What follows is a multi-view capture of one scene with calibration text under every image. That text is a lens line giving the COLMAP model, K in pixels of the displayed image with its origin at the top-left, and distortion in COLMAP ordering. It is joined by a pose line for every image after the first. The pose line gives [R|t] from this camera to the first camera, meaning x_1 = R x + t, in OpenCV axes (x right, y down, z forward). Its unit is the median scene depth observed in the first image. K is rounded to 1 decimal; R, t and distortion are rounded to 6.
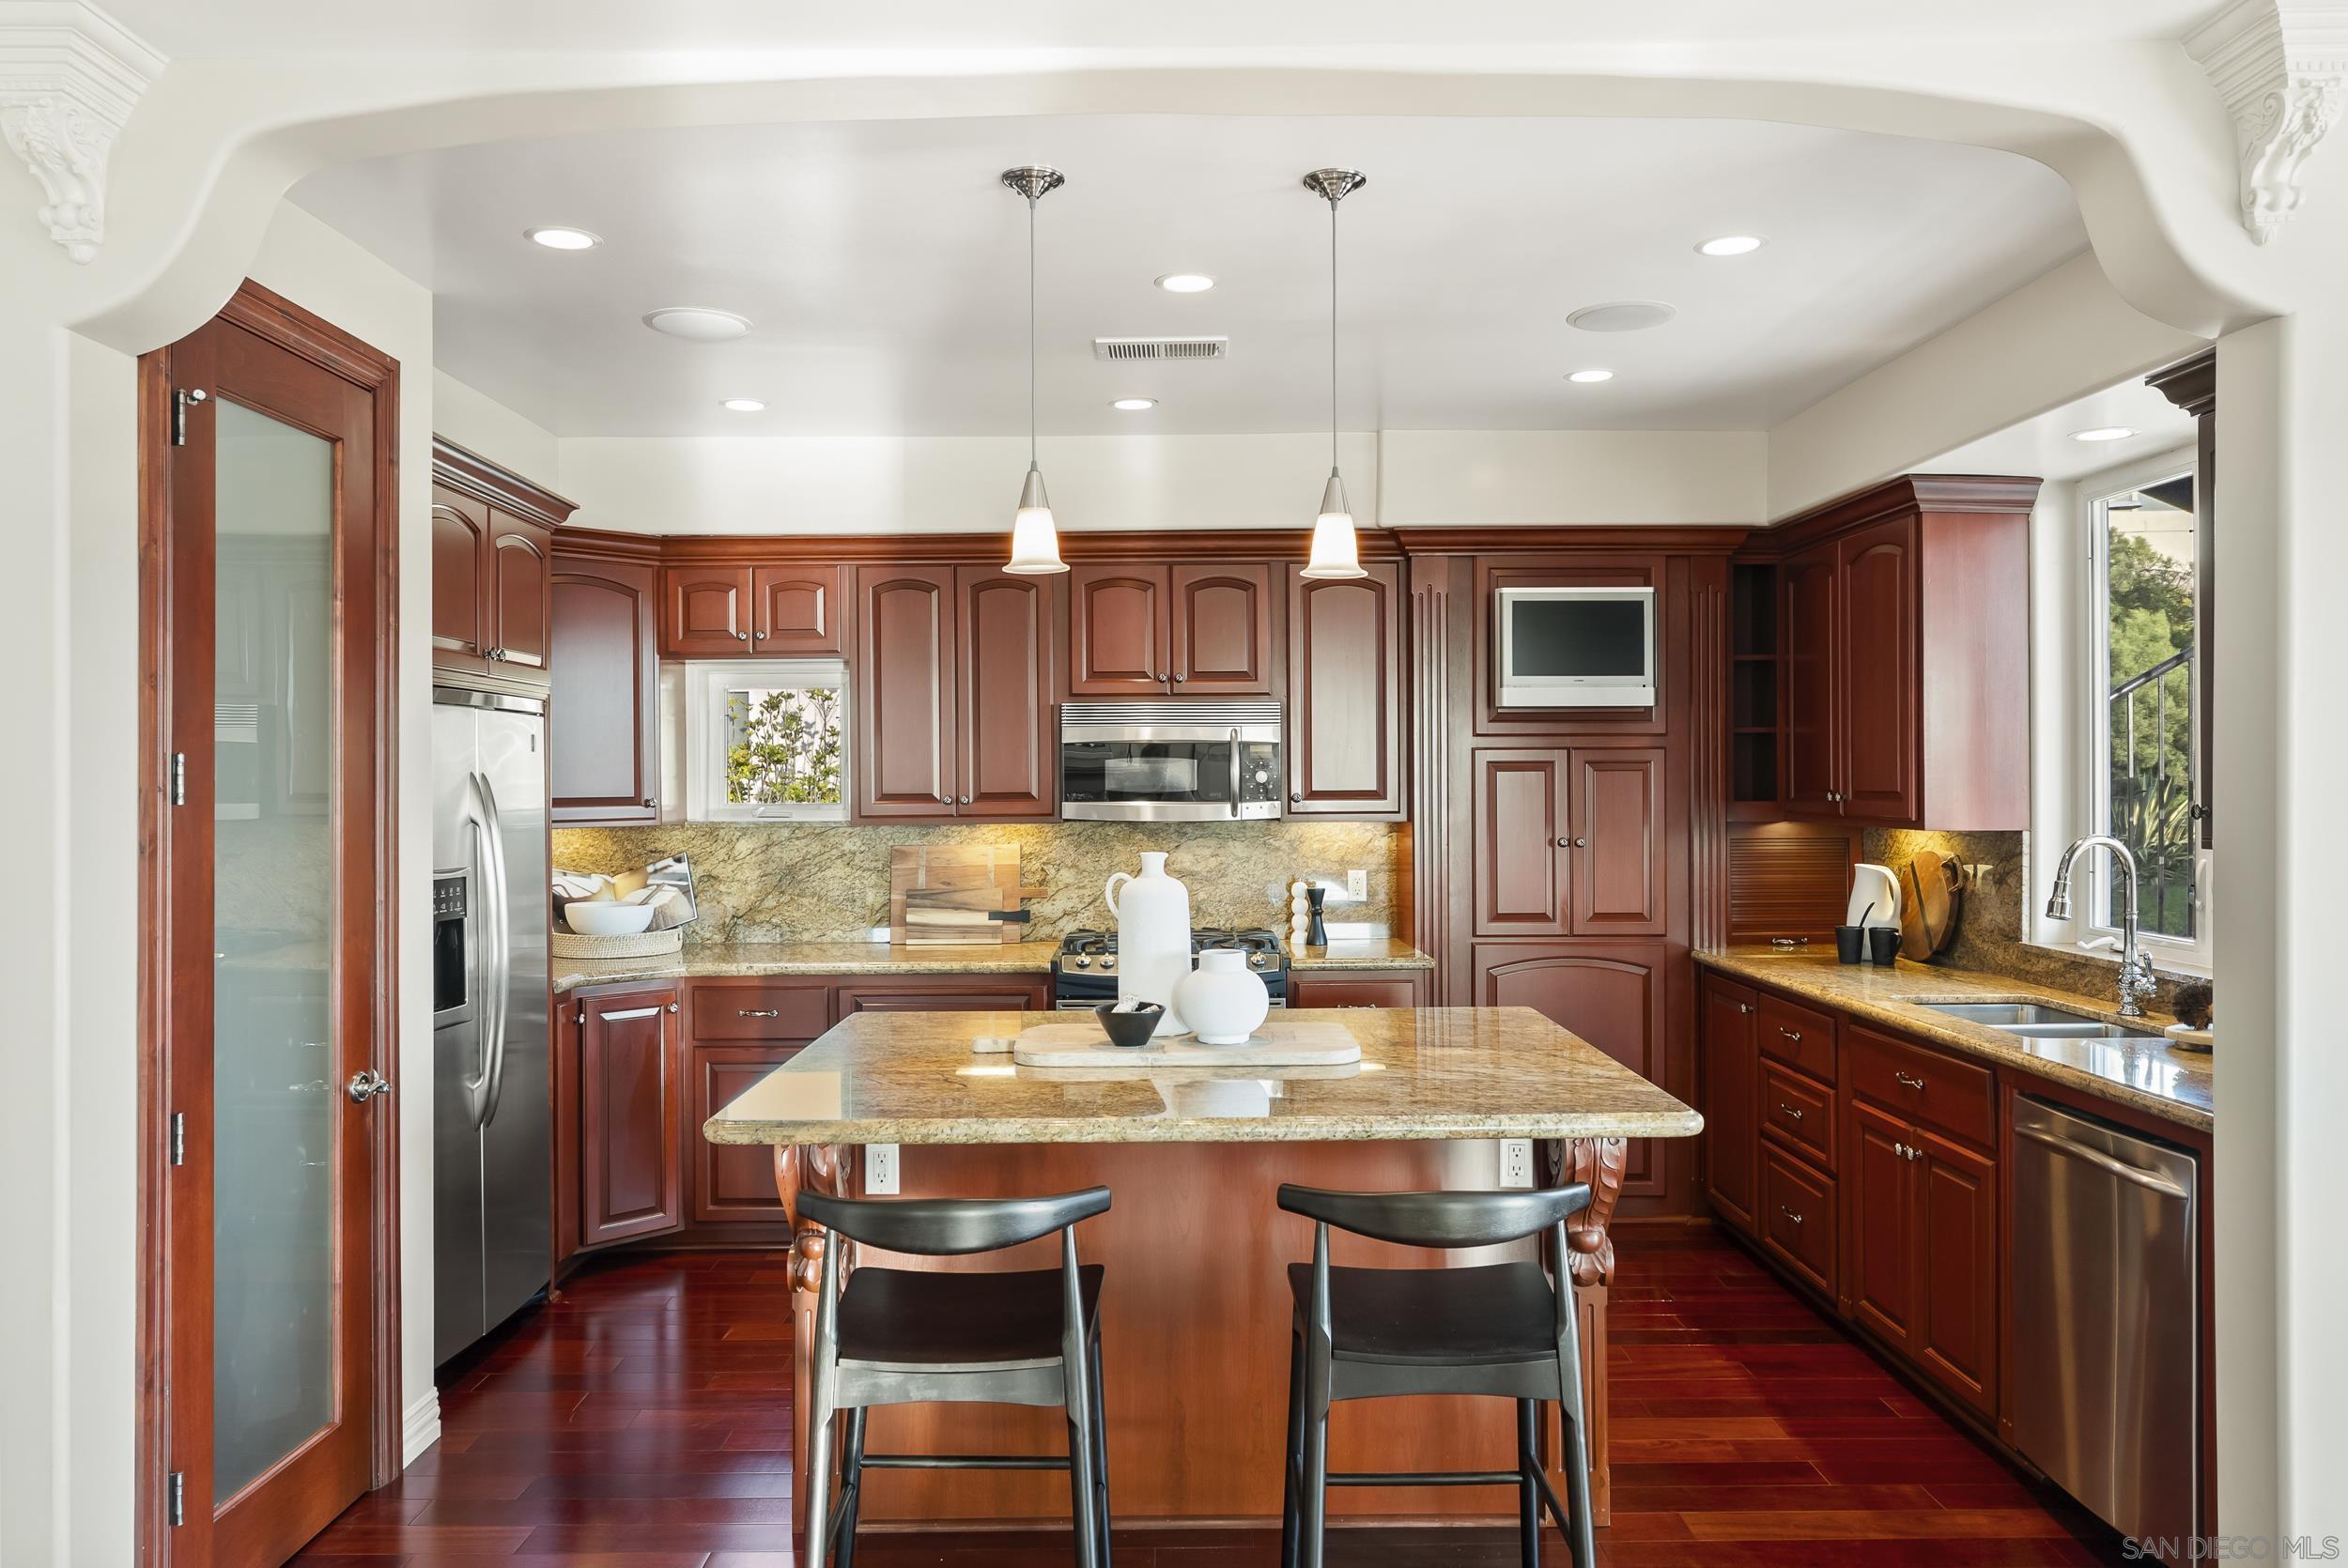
lens RADIAL K [[1603.6, 0, 1173.9], [0, 1603.6, 776.5], [0, 0, 1]] dist [0.000782, -0.010007]
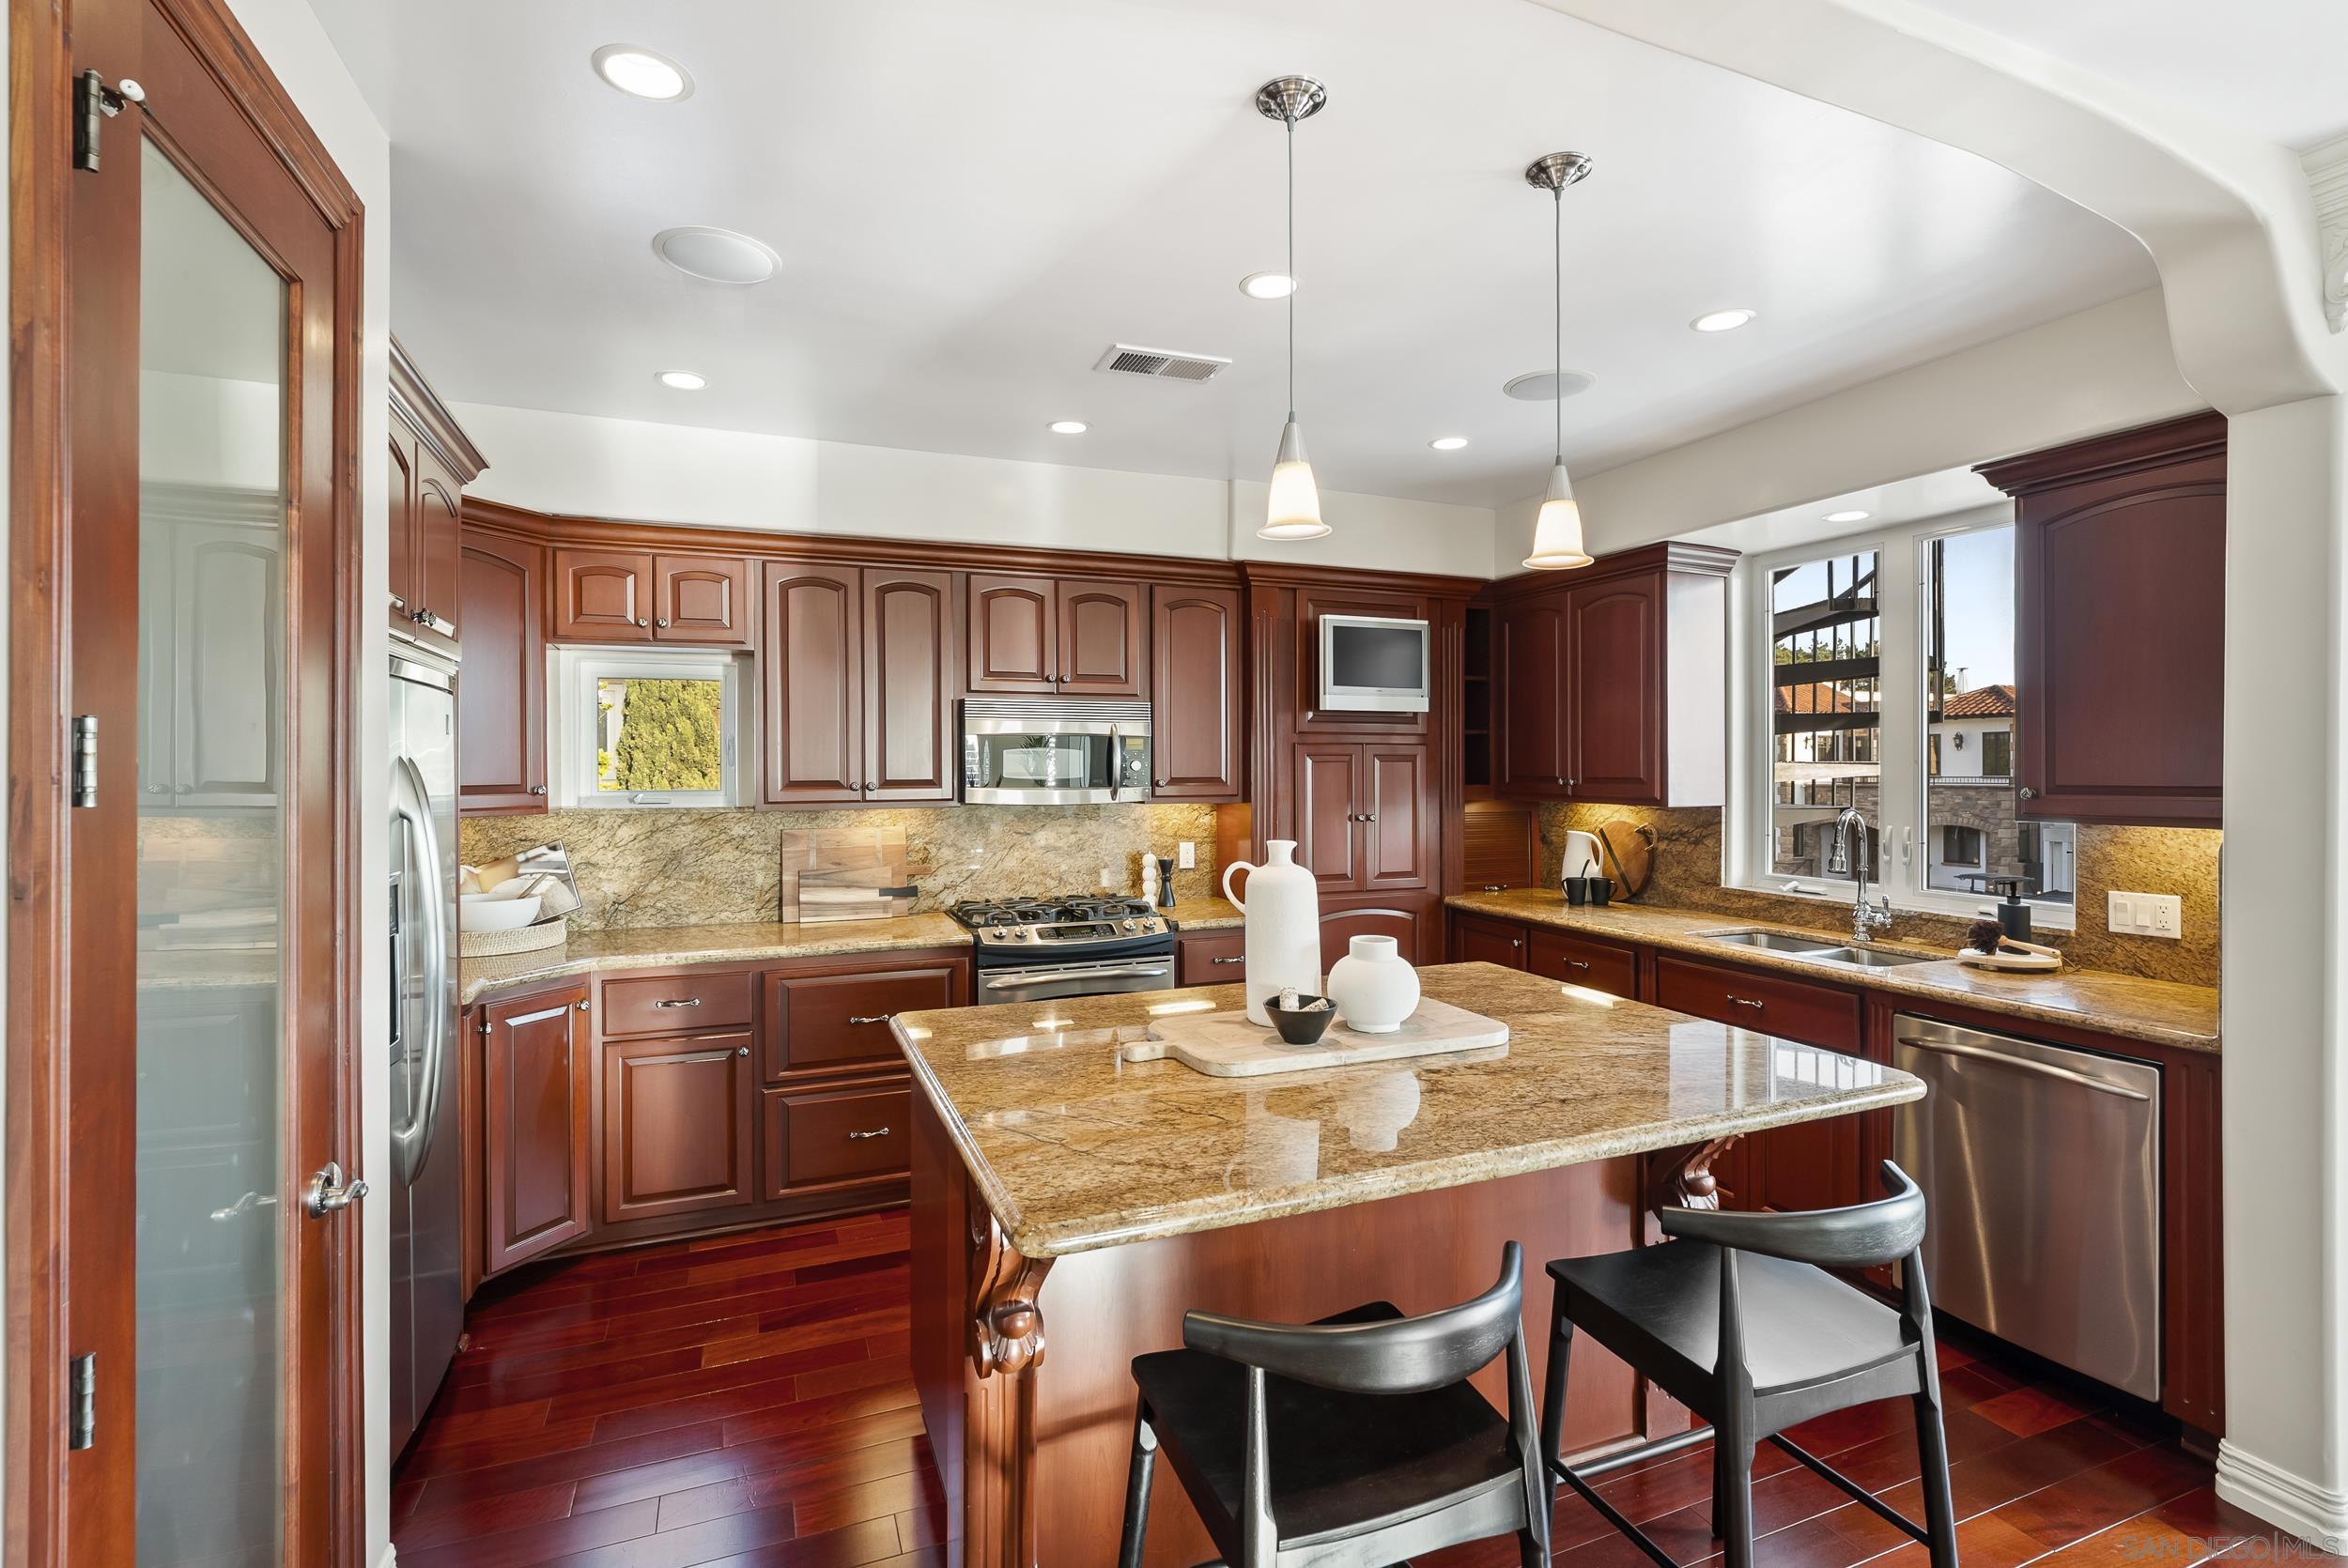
lens RADIAL K [[1070.2, 0, 1174.0], [0, 1070.2, 768.5], [0, 0, 1]] dist [-0.007425, 0.002413]
pose [[0.929866, 0.002157, 0.367893, -0.209524], [-0.002792, 0.999995, 0.001194, 0.001281], [-0.367888, -0.002137, 0.929867, 0.265665]]
